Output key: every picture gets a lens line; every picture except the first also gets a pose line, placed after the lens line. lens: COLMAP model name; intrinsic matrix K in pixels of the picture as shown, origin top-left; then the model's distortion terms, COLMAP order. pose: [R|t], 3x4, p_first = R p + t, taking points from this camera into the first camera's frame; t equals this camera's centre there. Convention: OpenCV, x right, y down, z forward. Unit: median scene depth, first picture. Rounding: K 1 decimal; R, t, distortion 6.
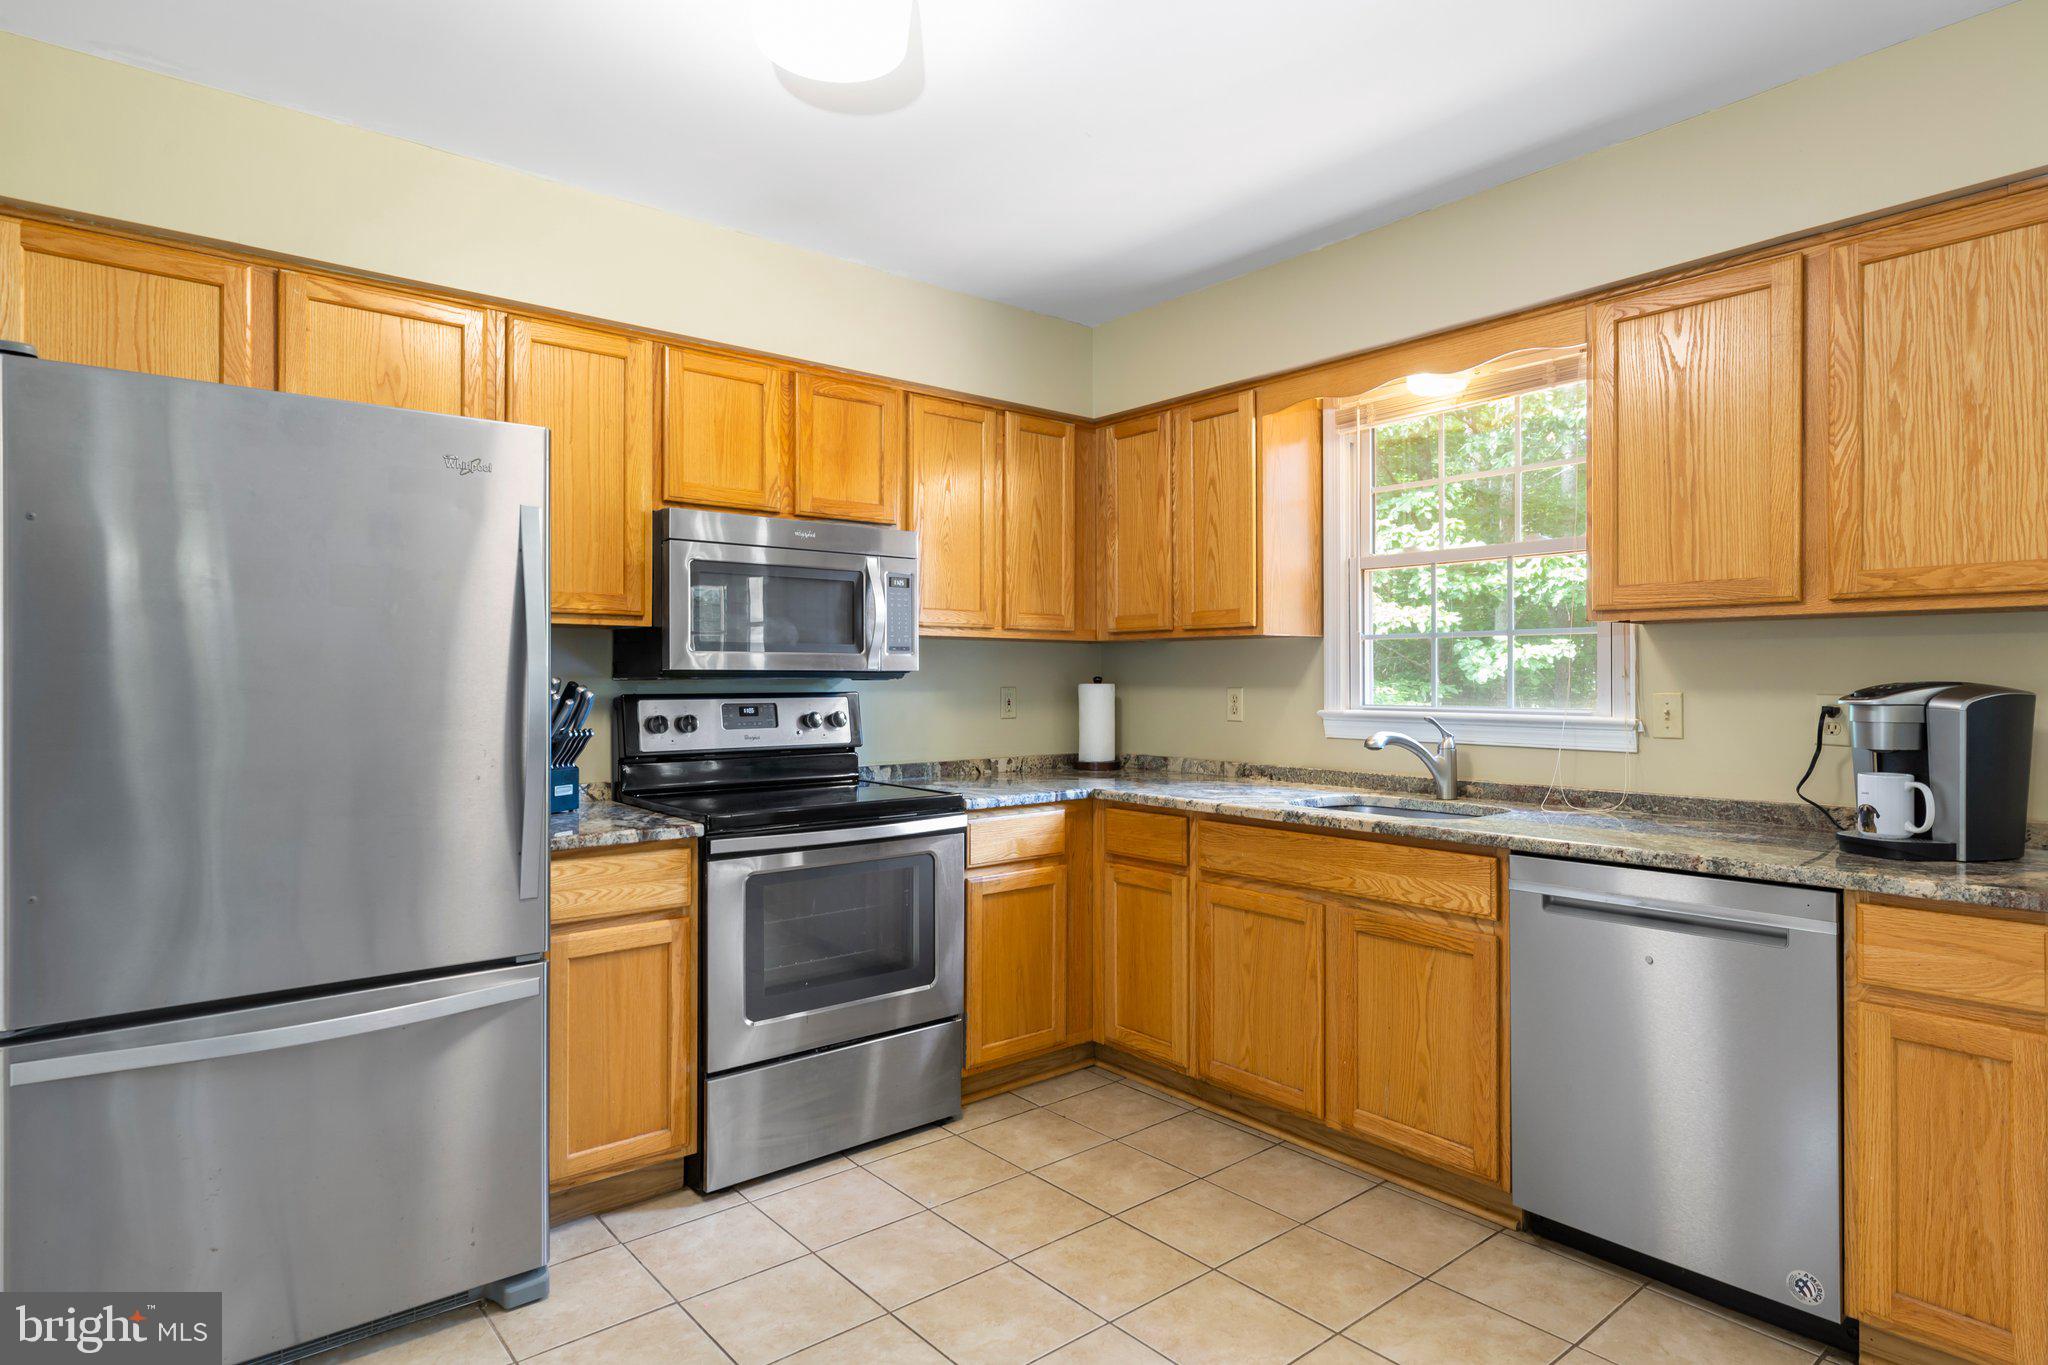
lens RADIAL K [[1121.7, 0, 1025.7], [0, 1121.7, 680.7], [0, 0, 1]] dist [0.004255, 0.000001]
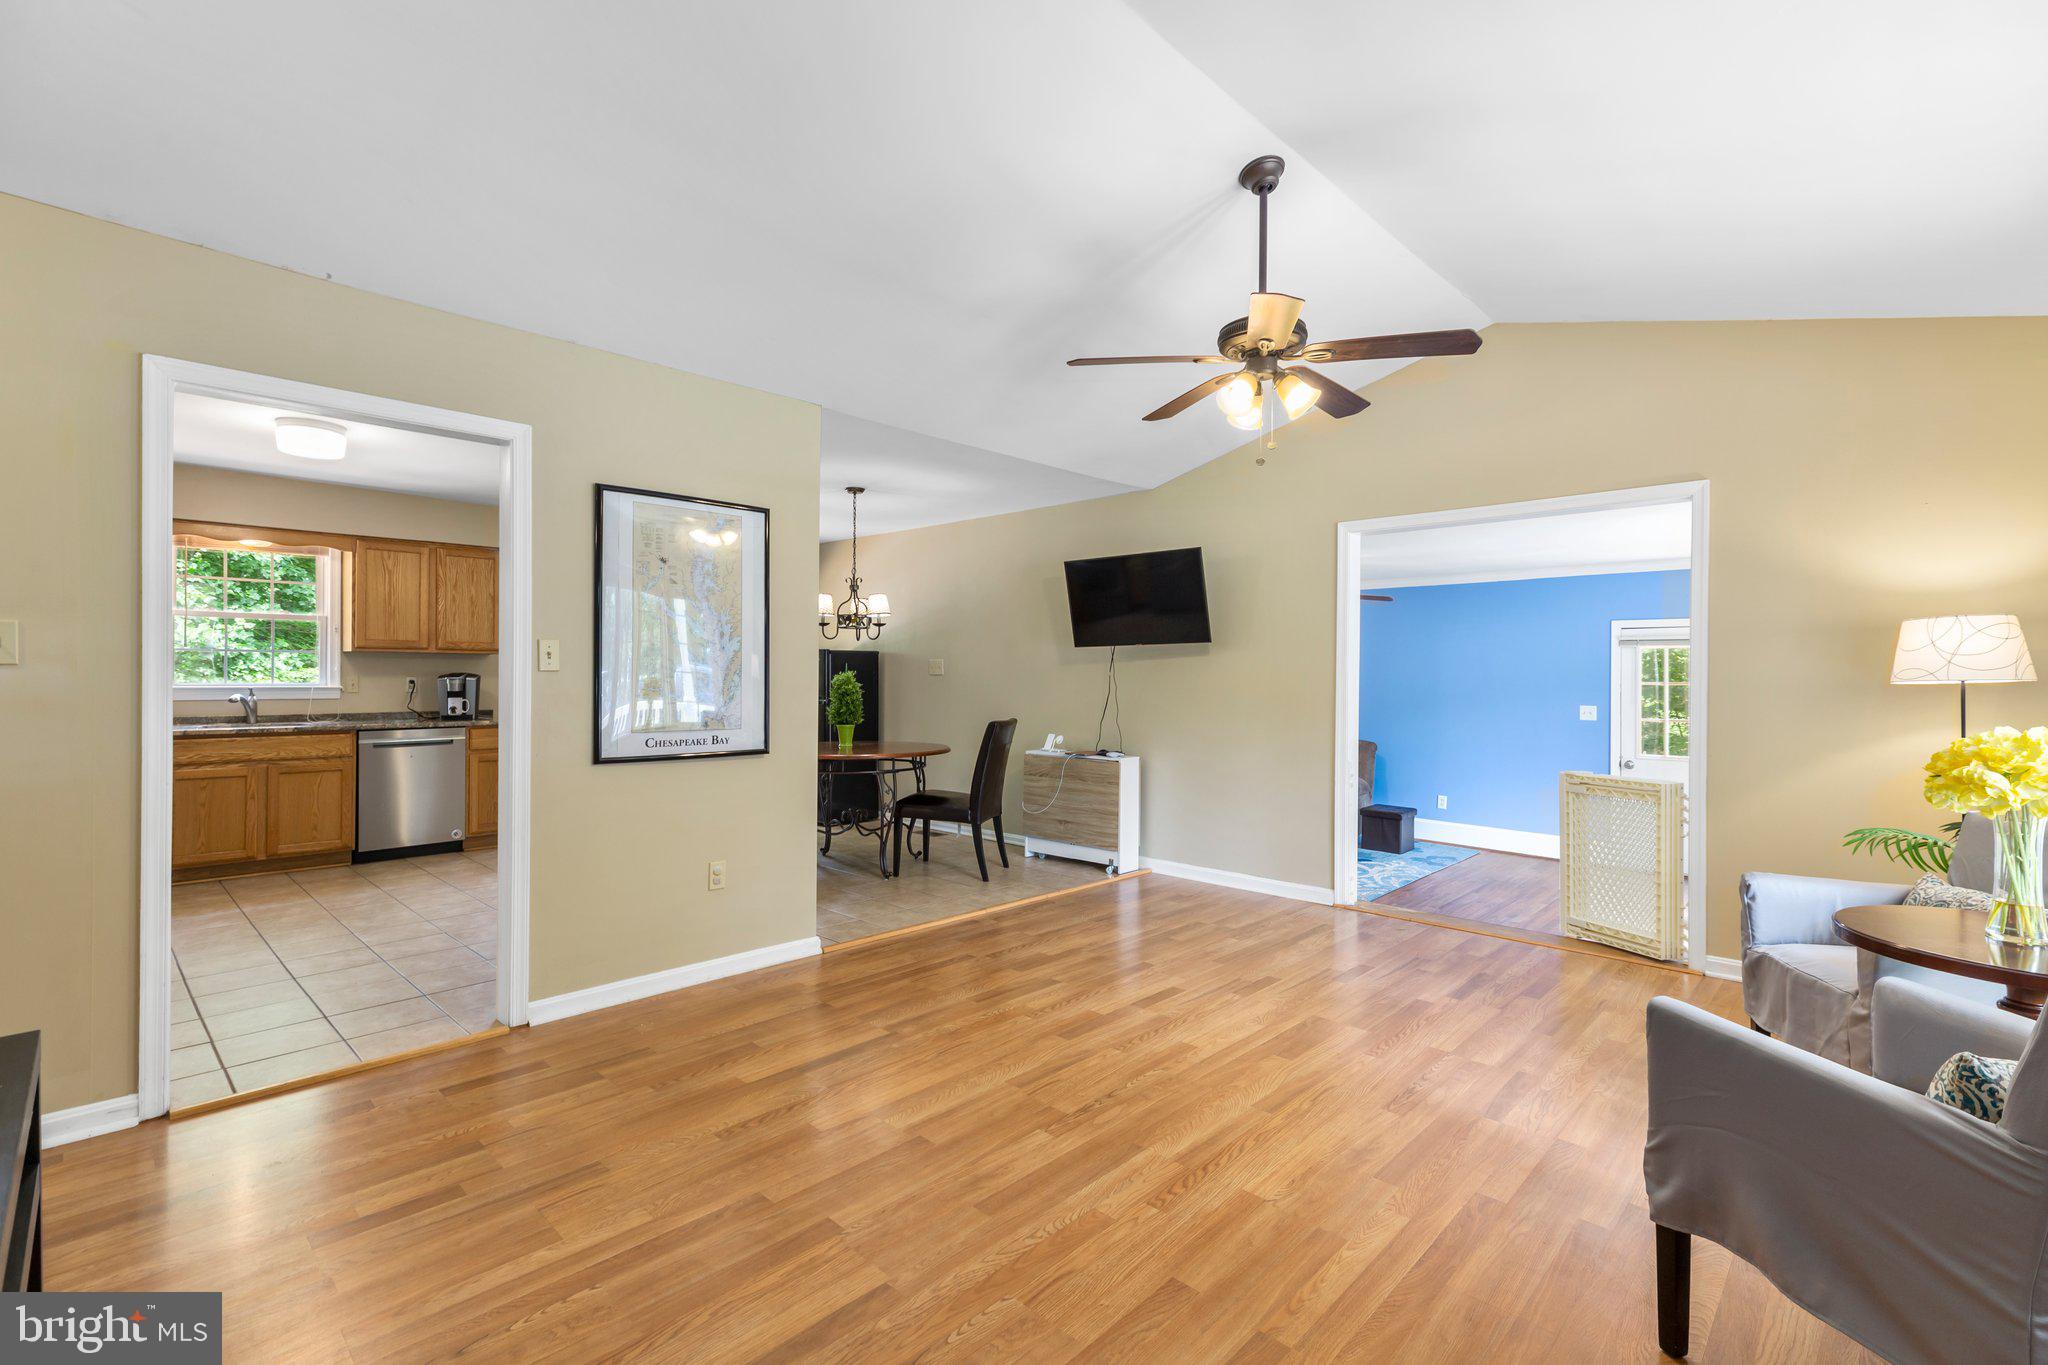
lens RADIAL K [[911.3, 0, 1023.3], [0, 911.3, 669.5], [0, 0, 1]] dist [0.005222, -0.000156]
pose [[-0.117750, 0.005551, 0.993028, -1.841525], [-0.002403, 0.999980, -0.005875, 0.003331], [-0.993040, -0.003078, -0.117735, -0.374203]]
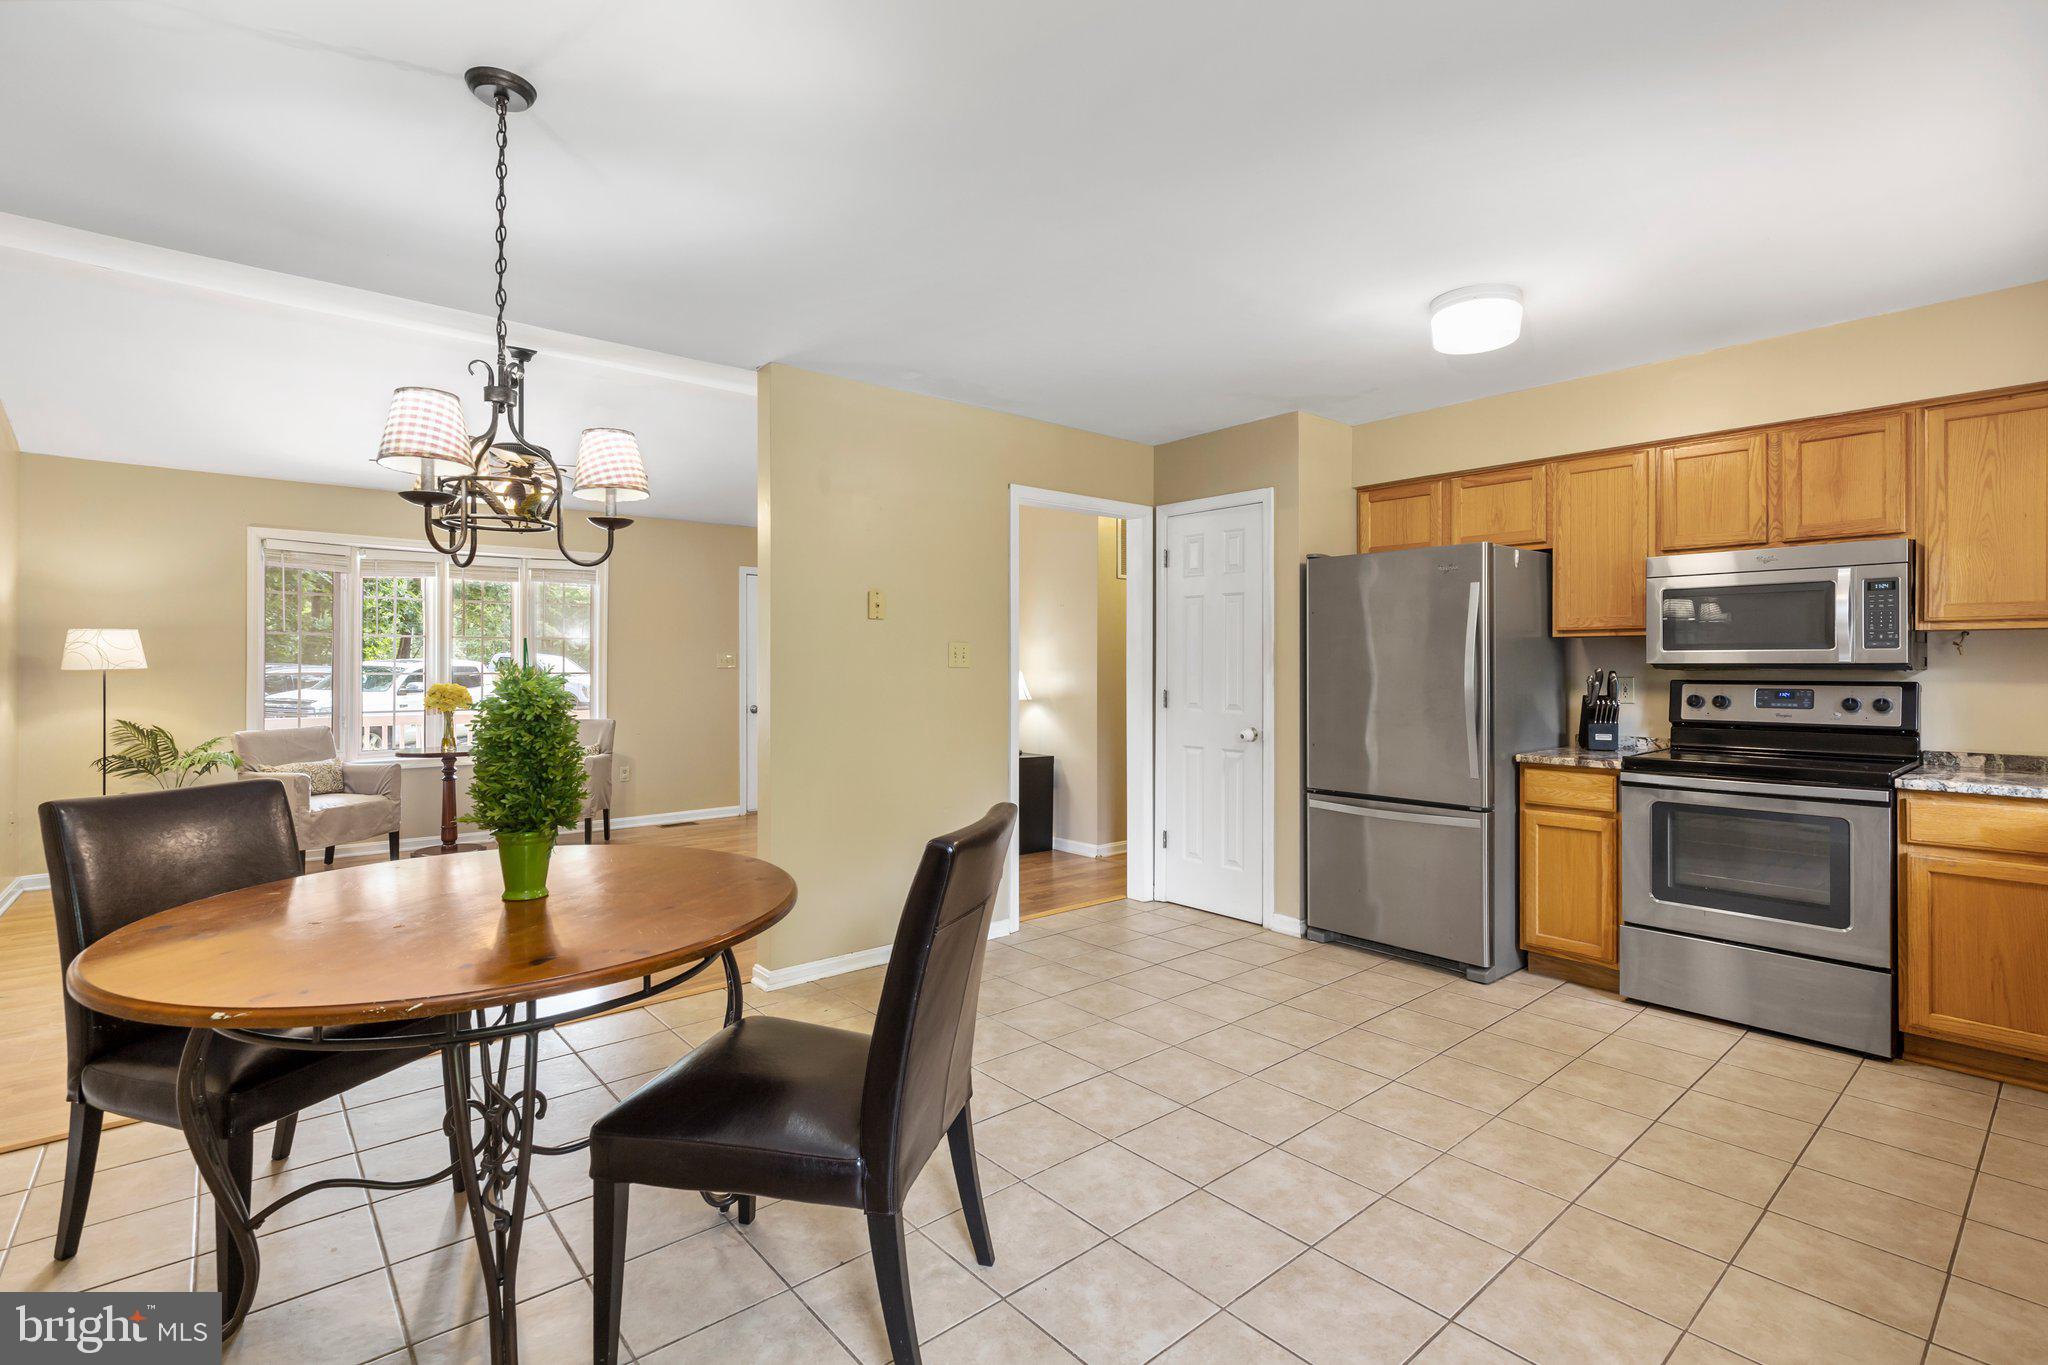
lens RADIAL K [[950.8, 0, 1031.1], [0, 950.8, 665.8], [0, 0, 1]] dist [-0.008670, 0.003920]
pose [[0.019162, -0.000636, -0.999816, 0.965403], [-0.004027, 0.999992, -0.000714, -0.002218], [0.999808, 0.004040, 0.019160, 0.137339]]
